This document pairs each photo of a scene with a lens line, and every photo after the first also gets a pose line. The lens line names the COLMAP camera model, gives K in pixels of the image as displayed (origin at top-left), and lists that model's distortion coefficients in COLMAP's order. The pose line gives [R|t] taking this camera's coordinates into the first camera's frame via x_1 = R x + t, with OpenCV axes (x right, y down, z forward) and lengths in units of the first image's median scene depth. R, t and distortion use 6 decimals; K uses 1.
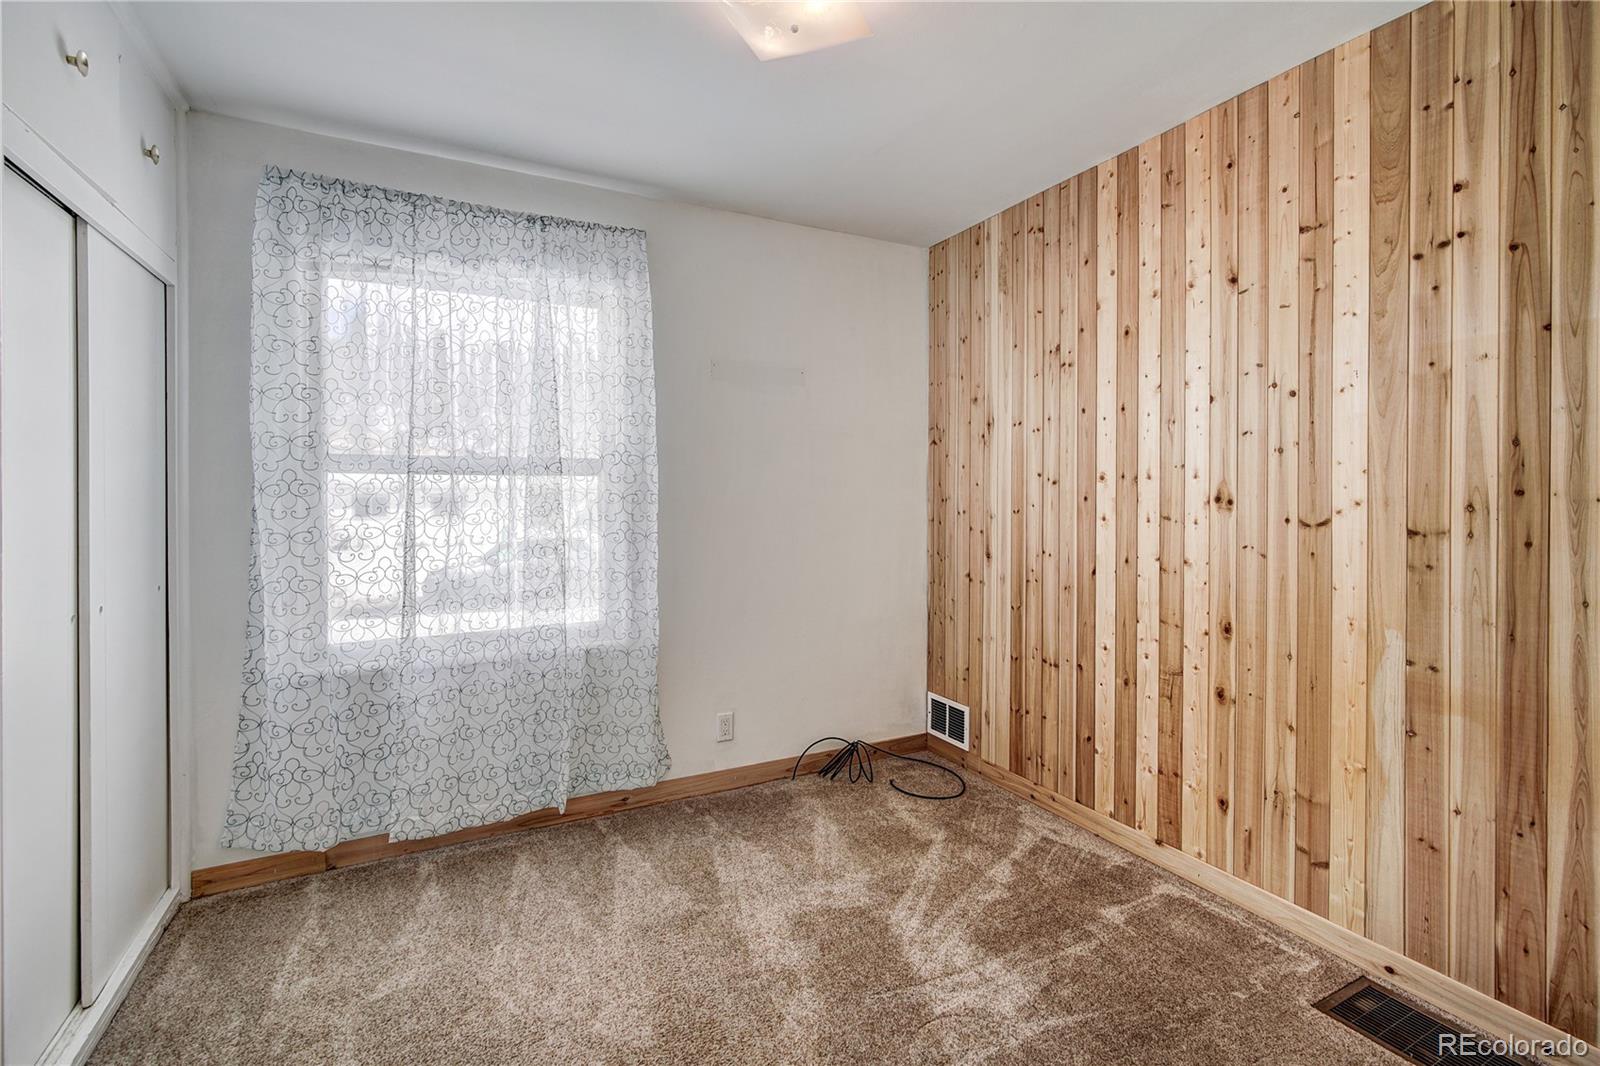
lens RADIAL K [[726.6, 0, 826.5], [0, 726.6, 498.3], [0, 0, 1]] dist [-0.005841, 0.001535]
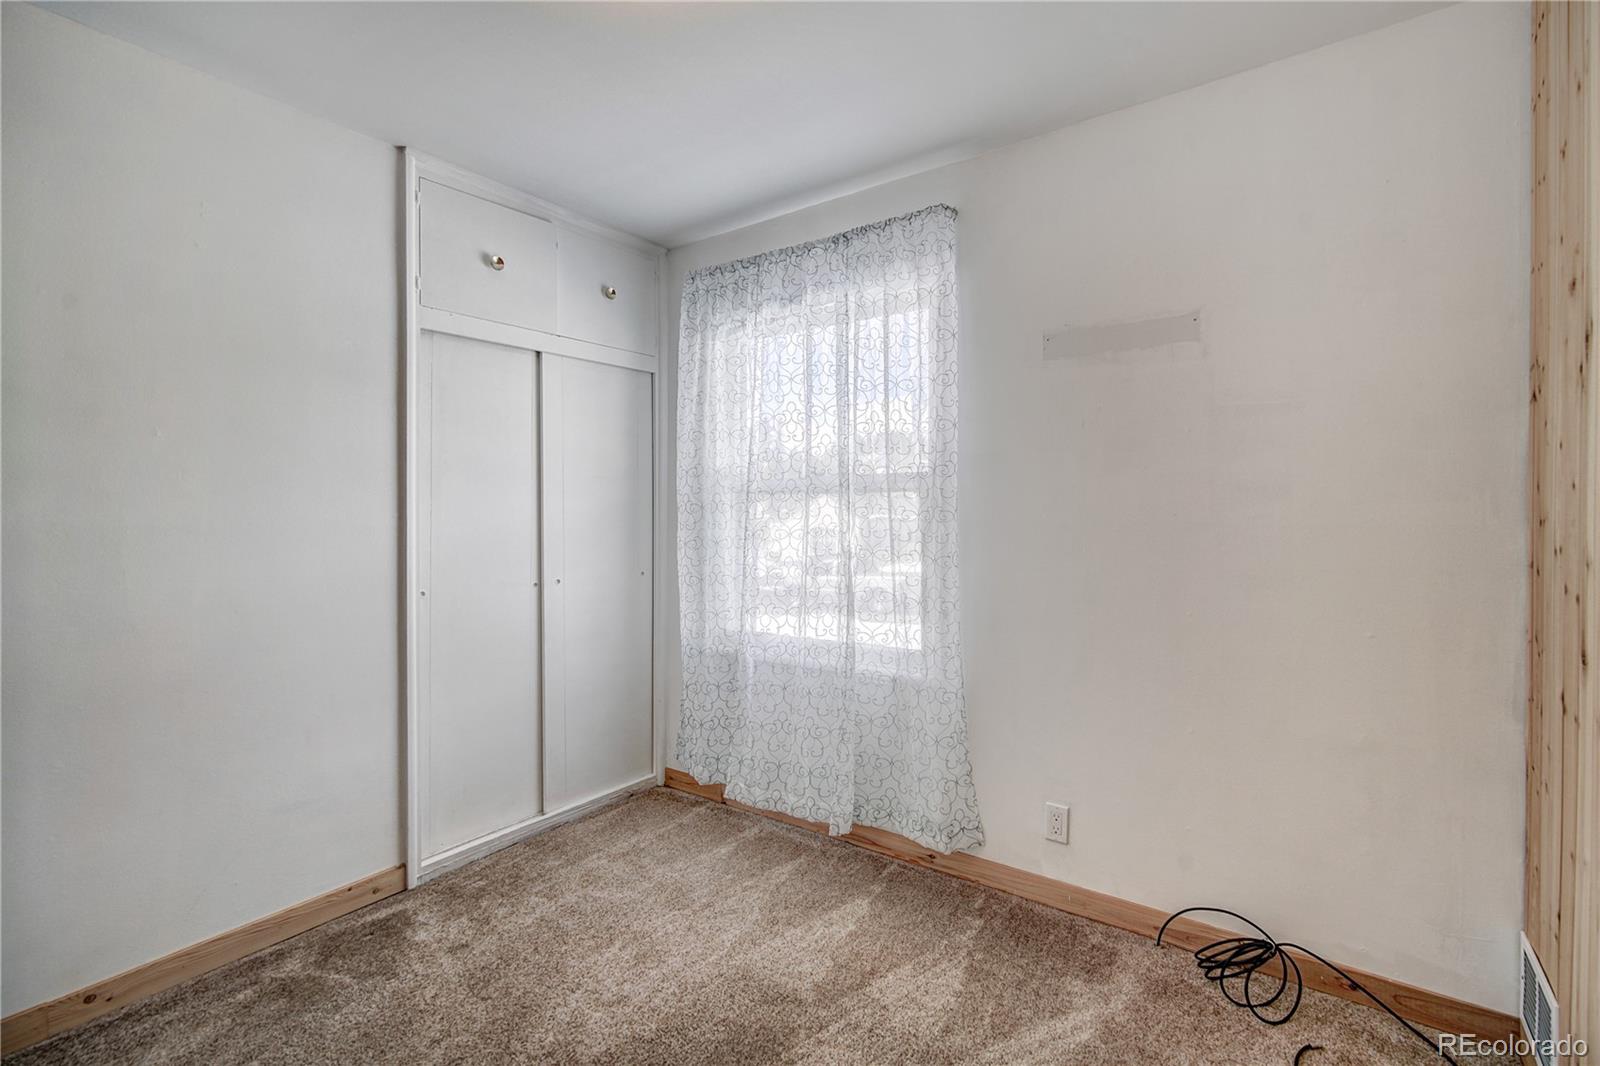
lens RADIAL K [[726.6, 0, 812.5], [0, 726.6, 519.7], [0, 0, 1]] dist [-0.005841, 0.001535]
pose [[0.432194, 0.007600, -0.901748, 0.514968], [-0.001868, 0.999970, 0.007533, -0.002218], [0.901779, -0.001571, 0.432195, 0.553503]]
